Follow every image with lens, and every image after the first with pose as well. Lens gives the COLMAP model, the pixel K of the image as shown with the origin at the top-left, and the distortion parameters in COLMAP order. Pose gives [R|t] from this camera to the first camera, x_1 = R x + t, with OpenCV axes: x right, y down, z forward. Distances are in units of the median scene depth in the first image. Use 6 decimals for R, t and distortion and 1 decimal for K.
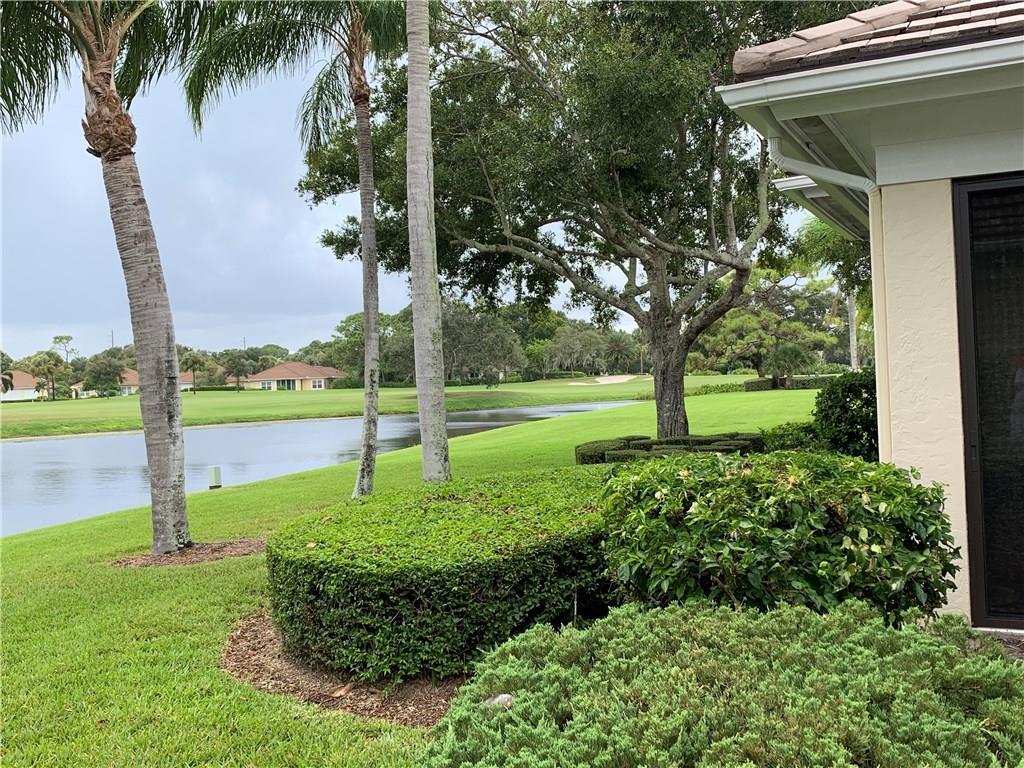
lens RADIAL K [[1008.8, 0, 512.0], [0, 1008.8, 384.0], [0, 0, 1]] dist [0.145522, -0.411693]
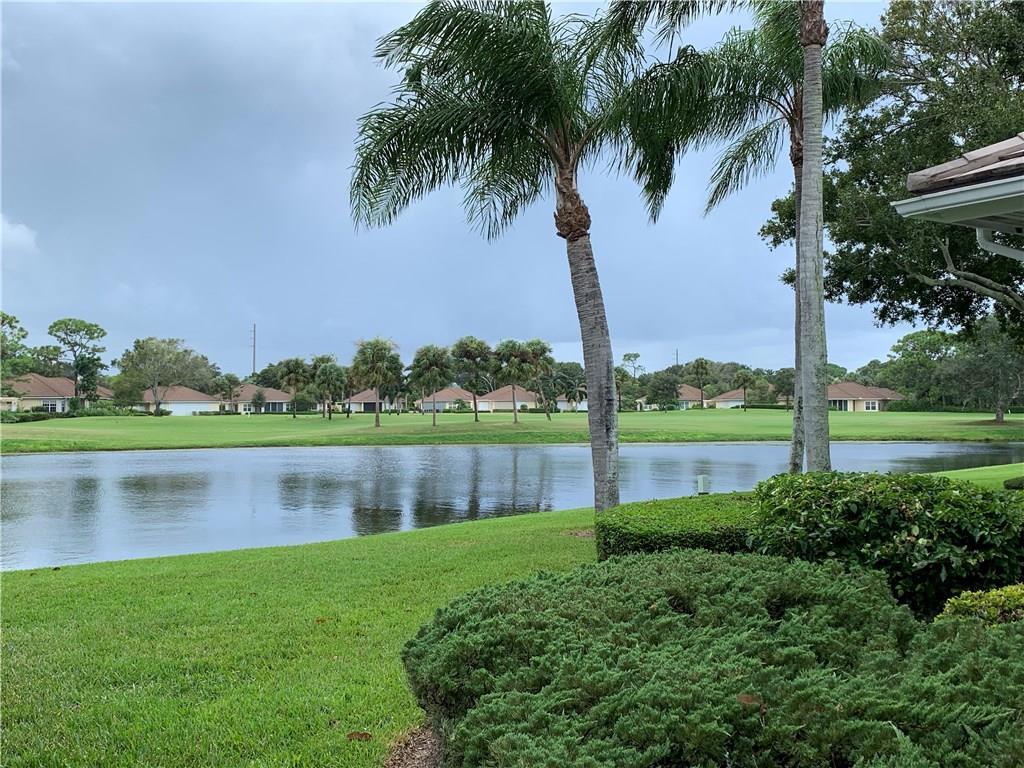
lens RADIAL K [[1008.8, 0, 512.0], [0, 1008.8, 384.0], [0, 0, 1]] dist [0.145522, -0.411693]
pose [[0.861128, 0.023989, -0.507821, 0.153537], [-0.033231, 0.999406, -0.009139, -0.007035], [0.507301, 0.024745, 0.861414, -0.138552]]
